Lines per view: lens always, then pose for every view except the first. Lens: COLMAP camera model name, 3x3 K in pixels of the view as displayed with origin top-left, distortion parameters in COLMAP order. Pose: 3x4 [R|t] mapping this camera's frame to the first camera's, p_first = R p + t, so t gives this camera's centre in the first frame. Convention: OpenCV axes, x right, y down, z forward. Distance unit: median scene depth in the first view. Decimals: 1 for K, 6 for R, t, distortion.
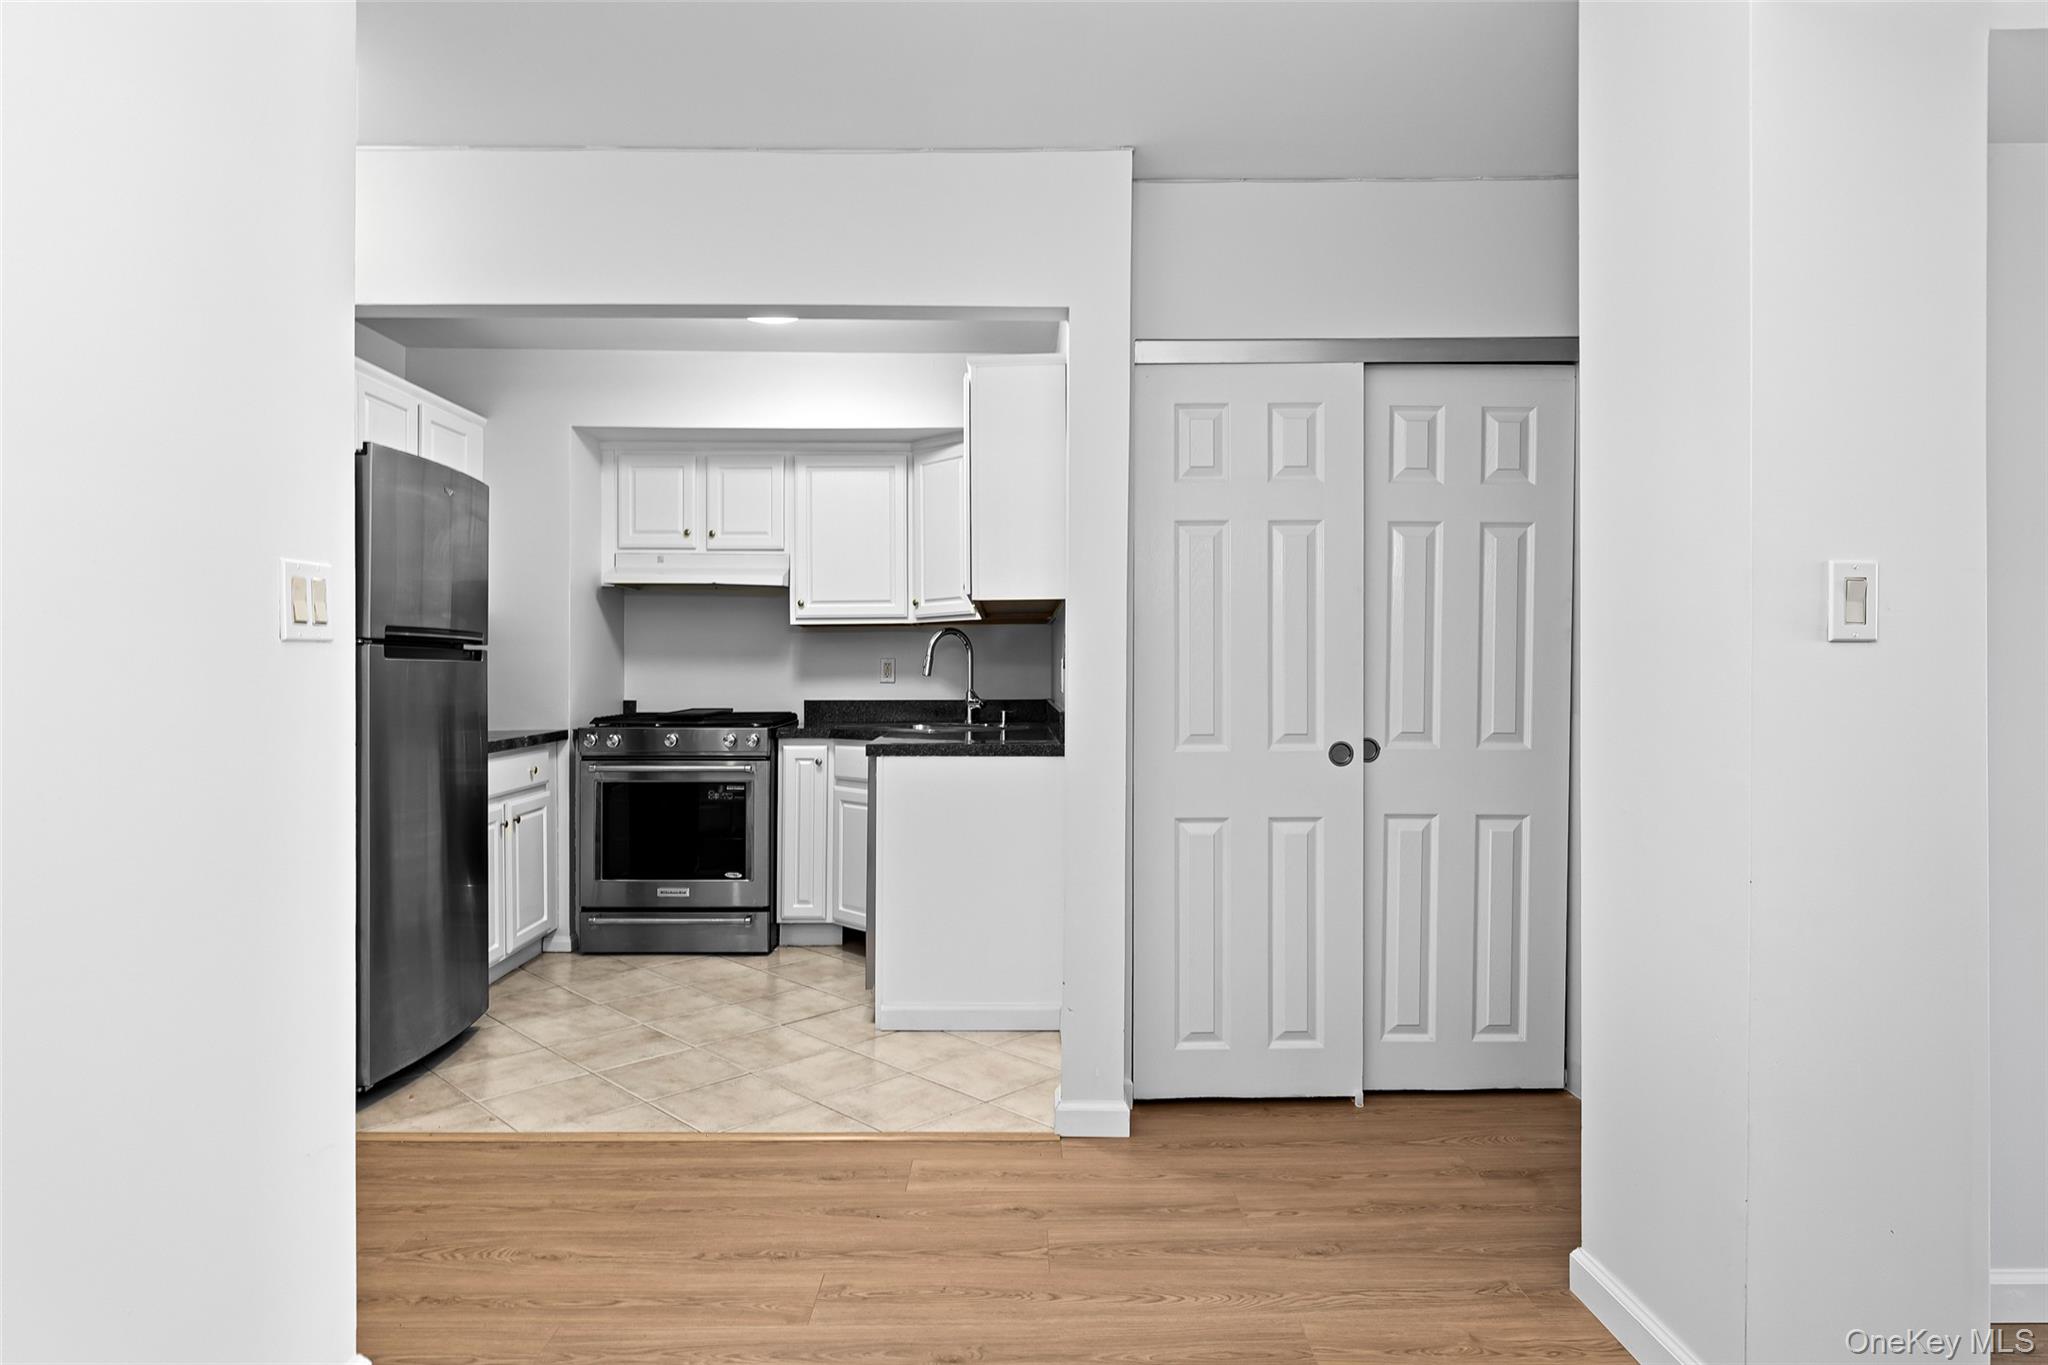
lens RADIAL K [[1165.1, 0, 1029.9], [0, 1165.1, 653.6], [0, 0, 1]] dist [0.000730, 0.000006]
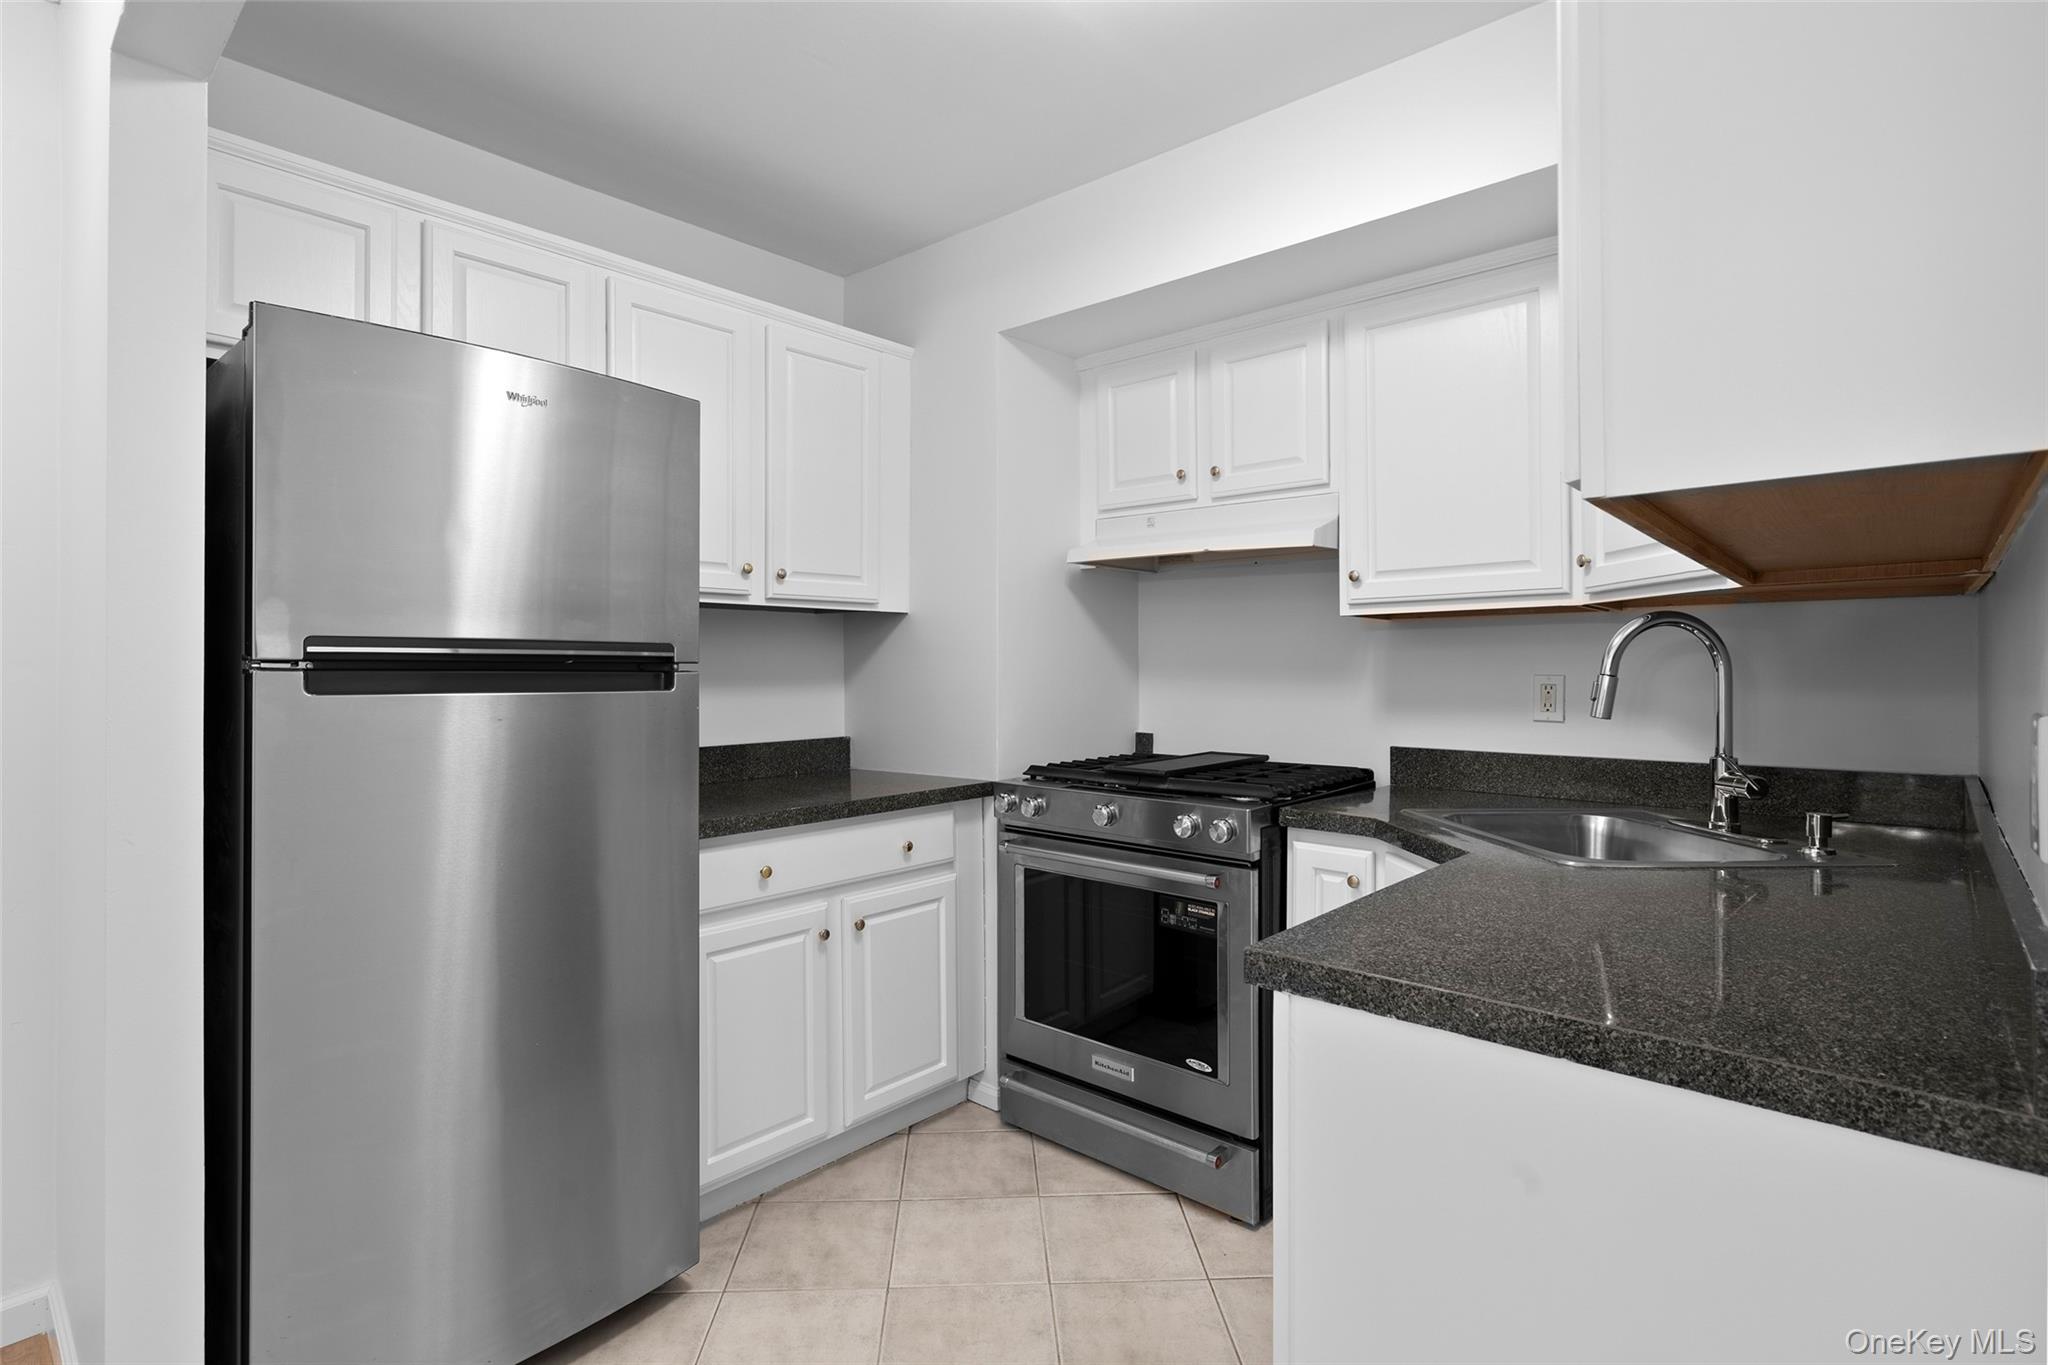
lens RADIAL K [[1003.3, 0, 1024.1], [0, 1003.3, 660.2], [0, 0, 1]] dist [-0.005715, 0.001773]
pose [[0.734042, -0.003429, -0.679095, 0.011570], [0.008843, 0.999951, 0.004510, -0.007611], [0.679046, -0.009316, 0.734036, 0.577474]]
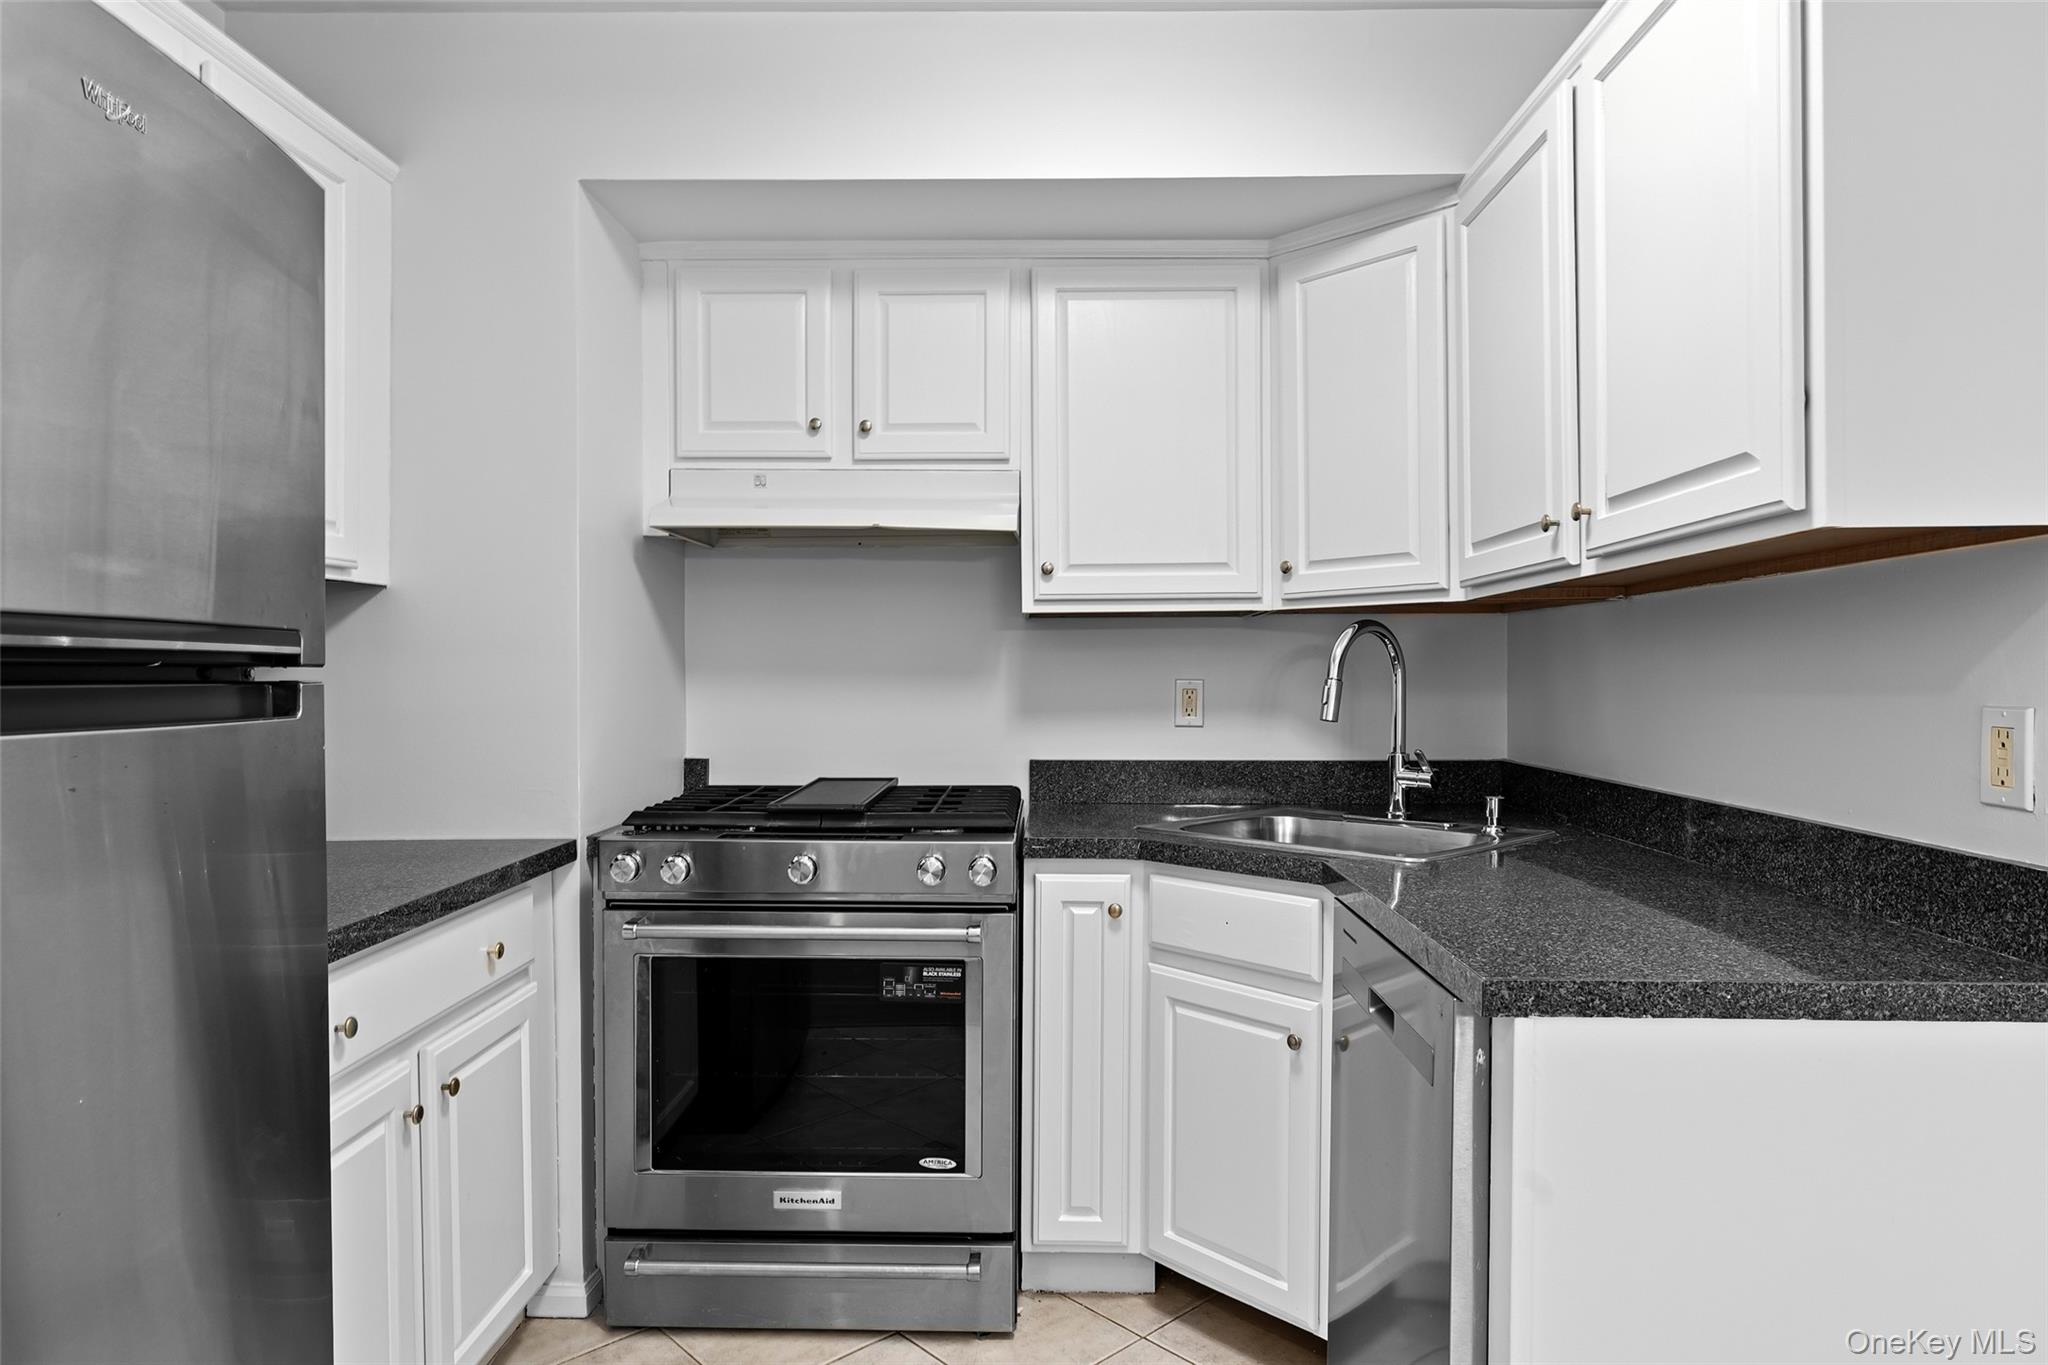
lens RADIAL K [[1215.0, 0, 1024.0], [0, 1215.0, 675.5], [0, 0, 1]] dist [-0.005461, 0.001855]
pose [[0.999390, 0.001827, -0.034871, -0.199815], [-0.001117, 0.999792, 0.020374, -0.009647], [0.034901, -0.020322, 0.999184, 0.519849]]
